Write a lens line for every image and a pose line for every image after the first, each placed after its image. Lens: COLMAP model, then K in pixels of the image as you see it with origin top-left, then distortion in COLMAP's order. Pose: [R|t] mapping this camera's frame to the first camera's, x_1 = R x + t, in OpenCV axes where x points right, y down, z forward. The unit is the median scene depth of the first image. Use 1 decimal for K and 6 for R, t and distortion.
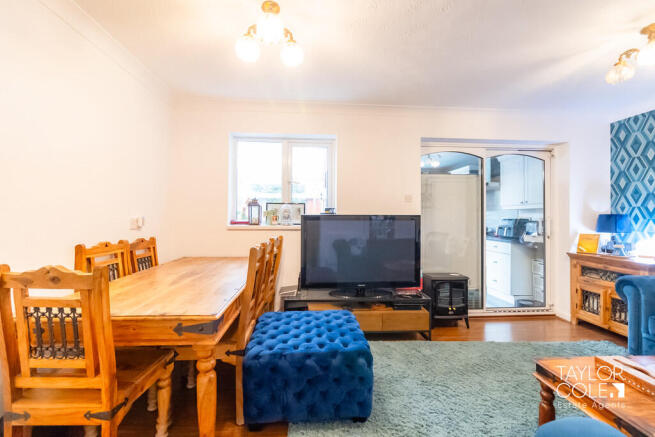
lens RADIAL K [[288.5, 0, 328.0], [0, 288.5, 216.0], [0, 0, 1]] dist [-0.002710, 0.000918]
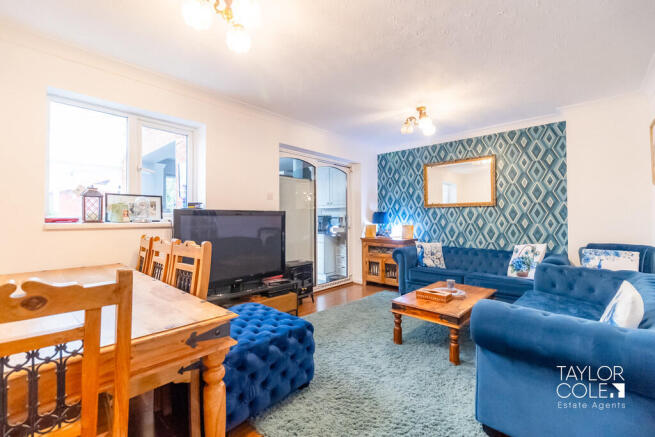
lens RADIAL K [[288.5, 0, 327.1], [0, 288.5, 216.5], [0, 0, 1]] dist [-0.002710, 0.000918]
pose [[0.716749, -0.002873, 0.697325, -0.338998], [0.004747, 0.999988, -0.000760, 0.018380], [-0.697315, 0.003855, 0.716755, 0.060829]]
